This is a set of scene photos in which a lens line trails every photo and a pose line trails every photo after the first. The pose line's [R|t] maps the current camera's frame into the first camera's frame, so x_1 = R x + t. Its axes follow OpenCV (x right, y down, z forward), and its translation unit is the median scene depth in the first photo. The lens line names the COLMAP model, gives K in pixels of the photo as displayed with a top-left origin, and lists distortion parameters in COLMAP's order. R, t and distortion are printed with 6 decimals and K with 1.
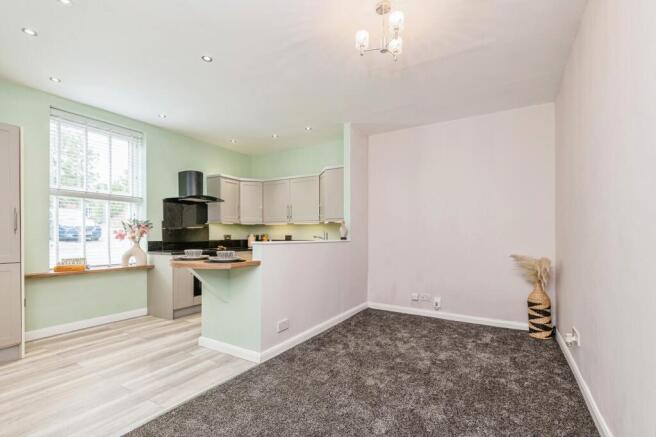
lens RADIAL K [[300.6, 0, 328.8], [0, 300.6, 230.7], [0, 0, 1]] dist [0.016338, -0.000183]
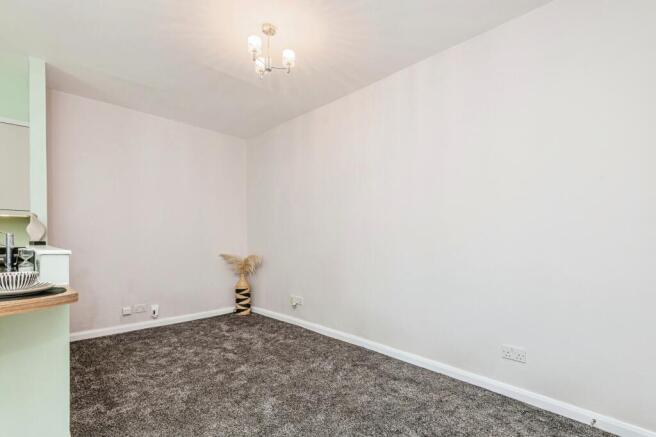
lens RADIAL K [[301.7, 0, 333.1], [0, 301.7, 242.6], [0, 0, 1]] dist [0.012469, -0.000307]
pose [[0.235637, -0.013689, 0.971745, -0.496993], [-0.018289, 0.999661, 0.018517, 0.002532], [-0.971669, -0.022135, 0.235307, 0.301127]]
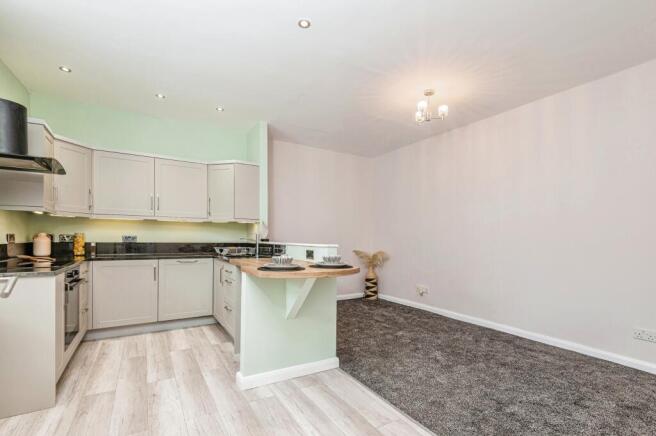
lens RADIAL K [[300.8, 0, 324.8], [0, 300.8, 231.0], [0, 0, 1]] dist [0.001065, -0.005090]
pose [[0.479630, 0.019538, 0.877253, -0.856697], [-0.025290, 0.999645, -0.008437, -0.000547], [-0.877106, -0.018139, 0.479954, 0.433196]]
